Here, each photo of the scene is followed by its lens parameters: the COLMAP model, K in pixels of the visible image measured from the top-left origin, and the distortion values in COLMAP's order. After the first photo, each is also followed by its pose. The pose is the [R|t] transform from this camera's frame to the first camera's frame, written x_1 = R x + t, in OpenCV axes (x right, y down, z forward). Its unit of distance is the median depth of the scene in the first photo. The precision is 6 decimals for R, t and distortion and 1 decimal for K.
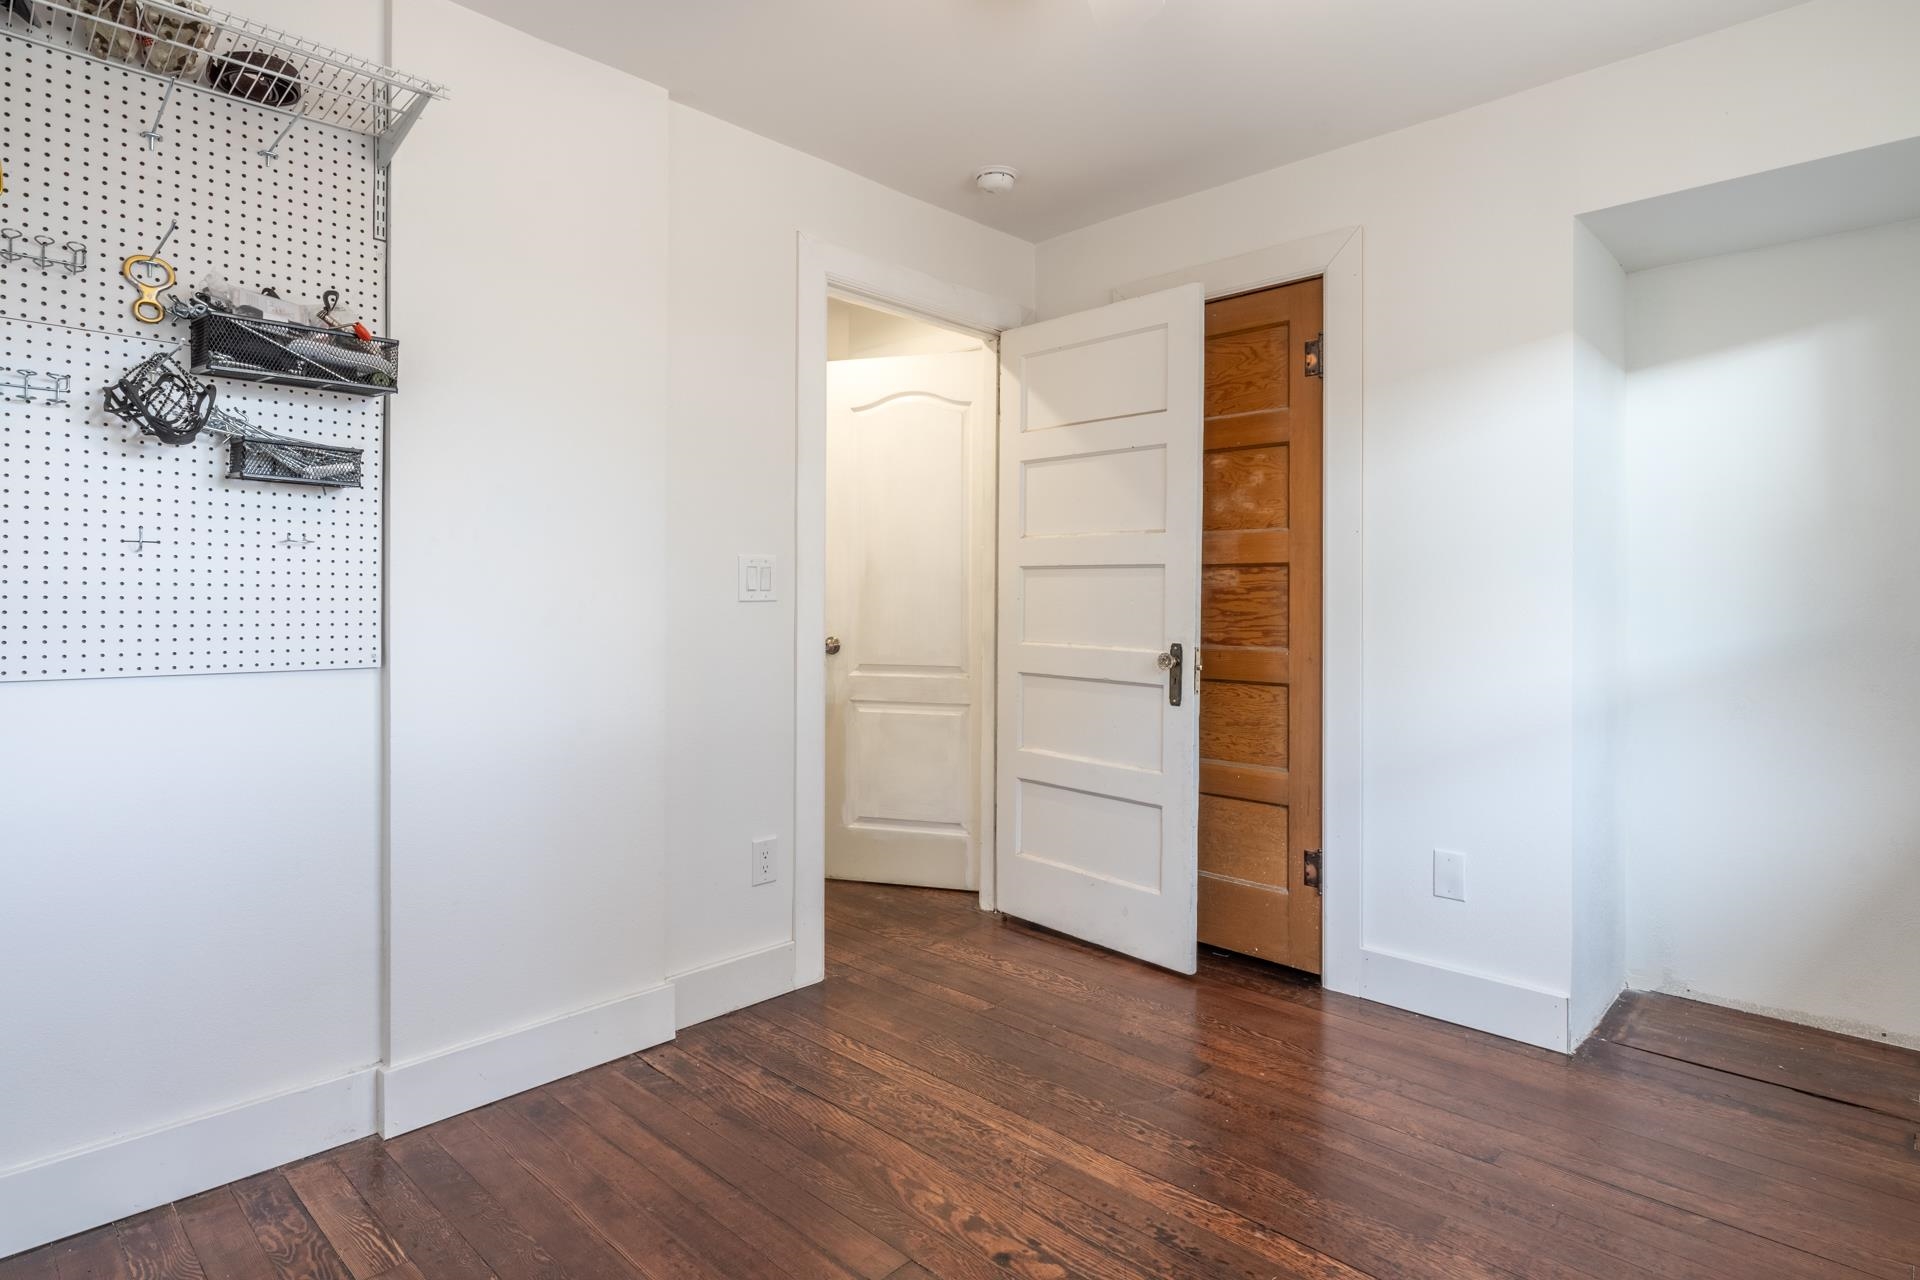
lens RADIAL K [[1014.3, 0, 972.5], [0, 1014.3, 604.5], [0, 0, 1]] dist [-0.003683, -0.001390]
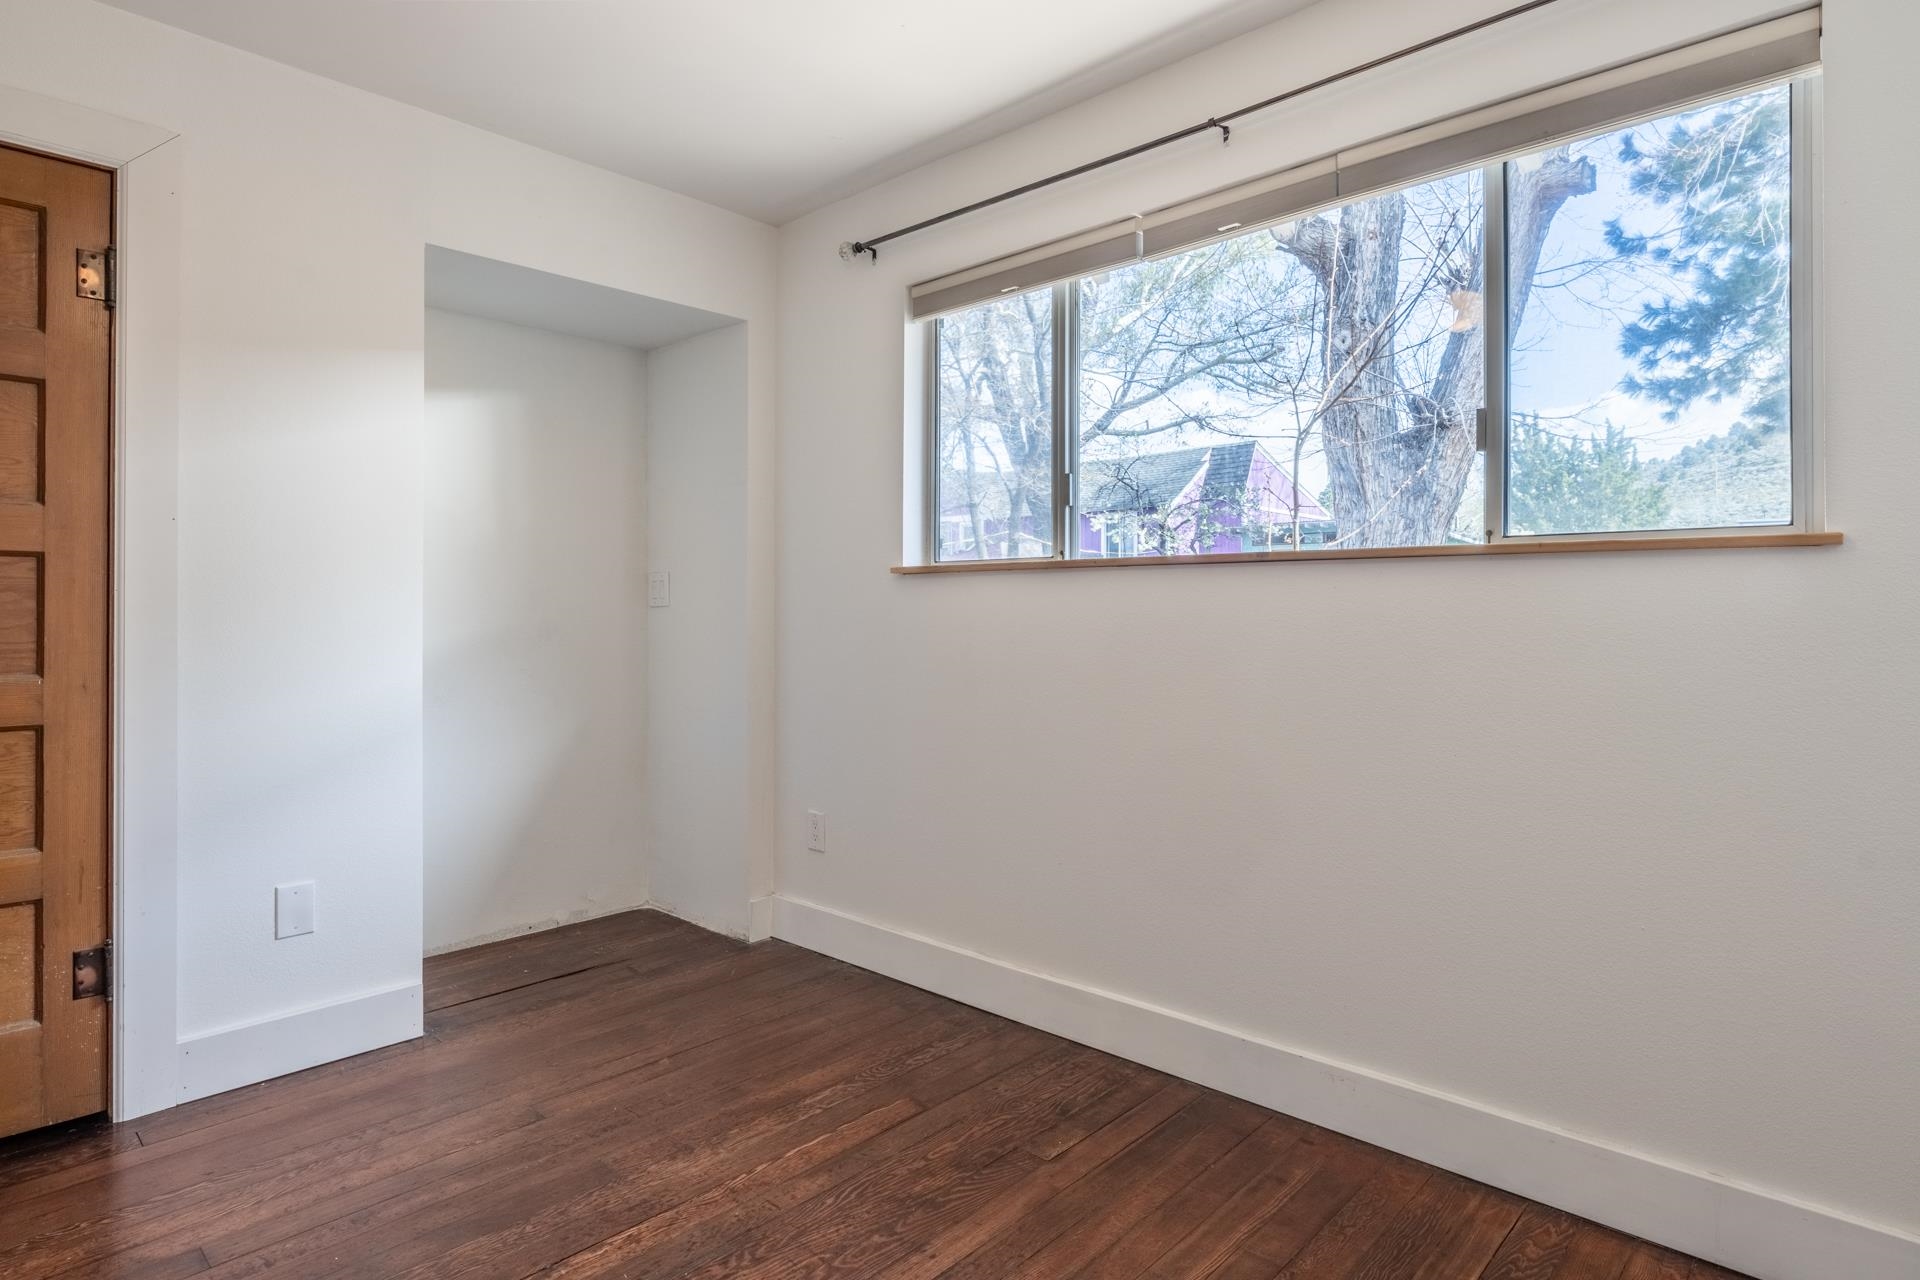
lens RADIAL K [[1014.3, 0, 960.9], [0, 1014.3, 625.4], [0, 0, 1]] dist [-0.003683, -0.001390]
pose [[-0.003572, -0.018055, 0.999831, -0.448061], [0.005711, 0.999820, 0.018076, 0.000334], [-0.999977, 0.005774, -0.003468, 0.425418]]
